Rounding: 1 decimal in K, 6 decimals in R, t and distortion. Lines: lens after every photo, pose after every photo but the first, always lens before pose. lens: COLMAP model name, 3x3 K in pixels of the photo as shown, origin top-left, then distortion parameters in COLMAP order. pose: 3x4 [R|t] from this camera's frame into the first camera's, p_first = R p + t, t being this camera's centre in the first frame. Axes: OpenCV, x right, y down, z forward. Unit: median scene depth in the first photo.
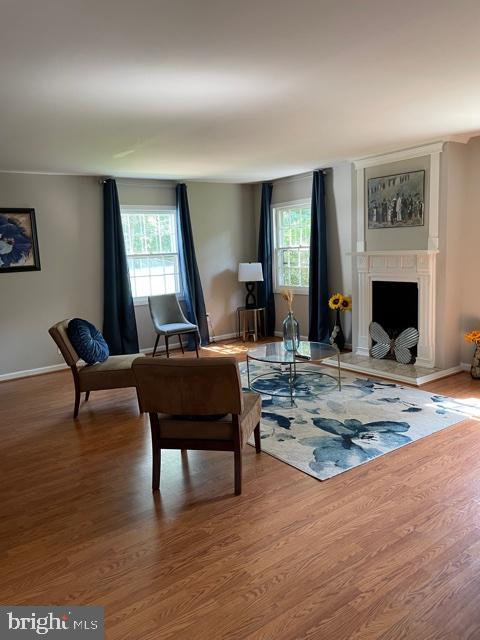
lens RADIAL K [[480.9, 0, 243.2], [0, 480.9, 317.4], [0, 0, 1]] dist [0.064792, -0.001677]
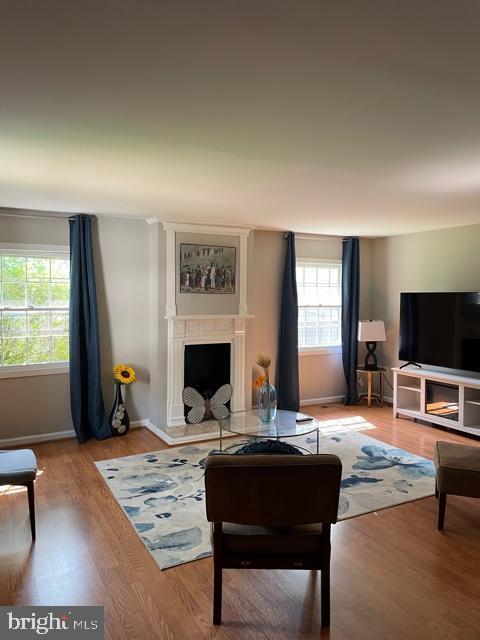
lens RADIAL K [[480.9, 0, 243.2], [0, 480.9, 317.4], [0, 0, 1]] dist [0.064792, -0.001677]
pose [[0.138878, -0.001795, 0.990308, -0.727880], [0.134399, 0.990781, -0.017052, -0.105929], [-0.981147, 0.135464, 0.137839, 0.792657]]
